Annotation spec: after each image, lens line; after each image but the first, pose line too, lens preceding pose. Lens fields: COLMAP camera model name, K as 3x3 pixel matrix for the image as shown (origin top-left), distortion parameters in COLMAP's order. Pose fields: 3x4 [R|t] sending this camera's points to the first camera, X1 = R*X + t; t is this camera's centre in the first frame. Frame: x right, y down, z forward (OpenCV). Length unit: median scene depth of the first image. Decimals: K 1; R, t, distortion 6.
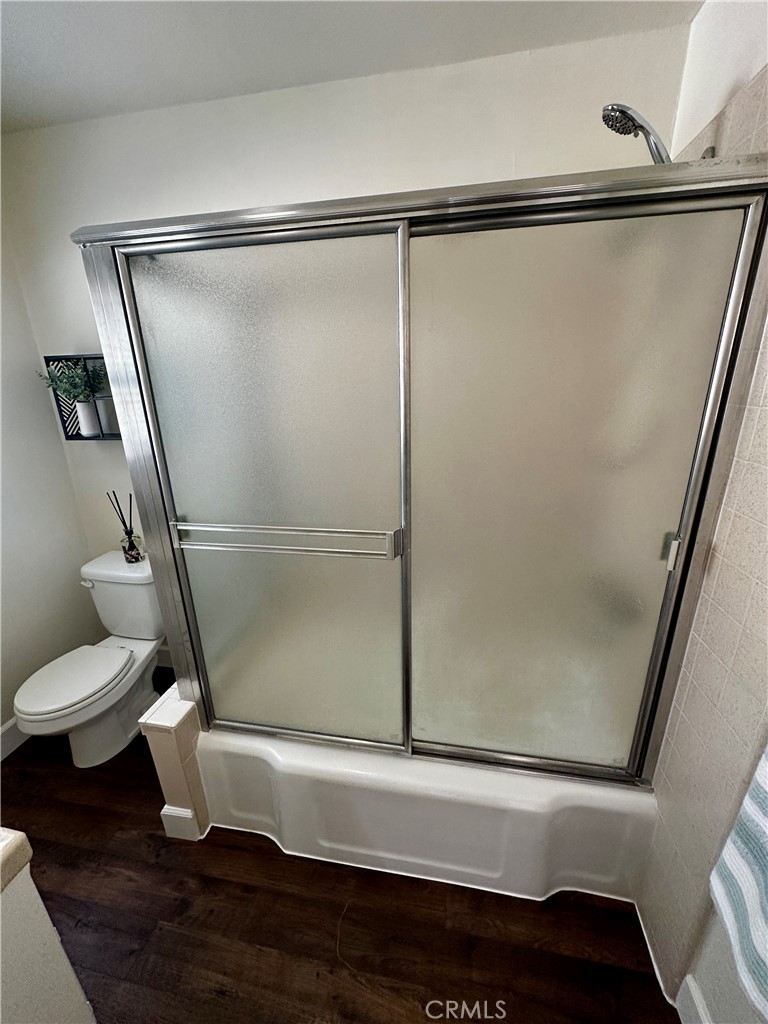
lens RADIAL K [[408.0, 0, 383.0], [0, 408.0, 513.9], [0, 0, 1]] dist [-0.001930, 0.001409]
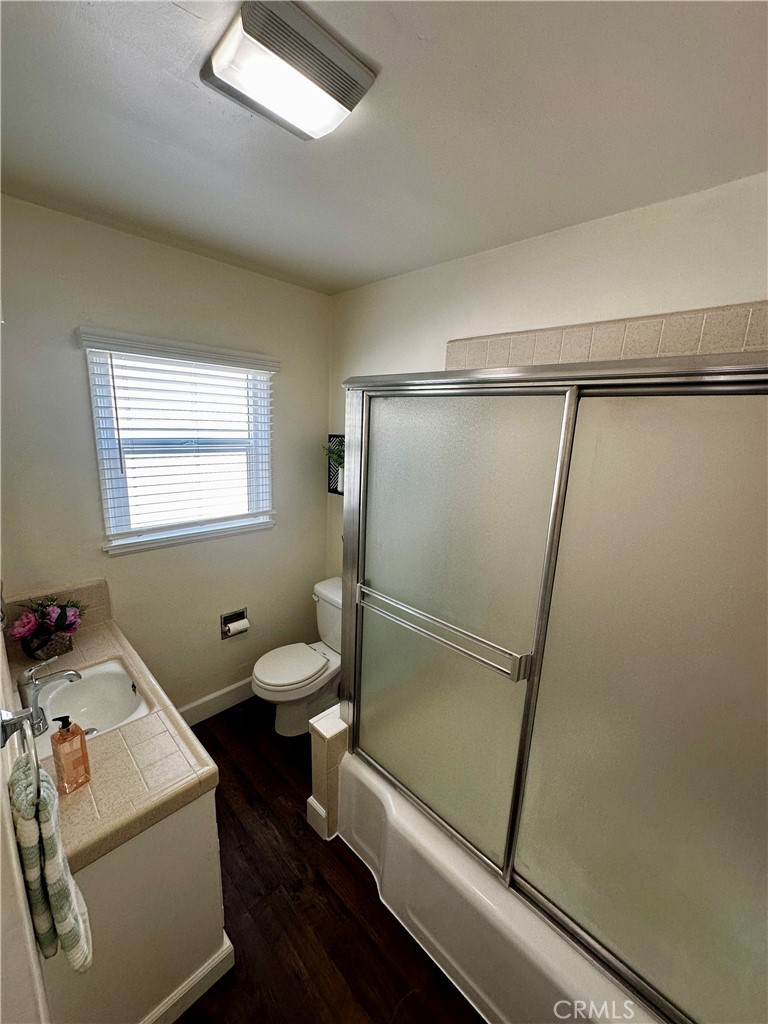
lens RADIAL K [[408.0, 0, 382.8], [0, 408.0, 510.3], [0, 0, 1]] dist [-0.001930, 0.001409]
pose [[0.826515, 0.174132, -0.535304, 0.171373], [-0.230462, 0.972277, -0.039558, -0.146112], [0.513576, 0.156062, 0.843733, -0.085565]]
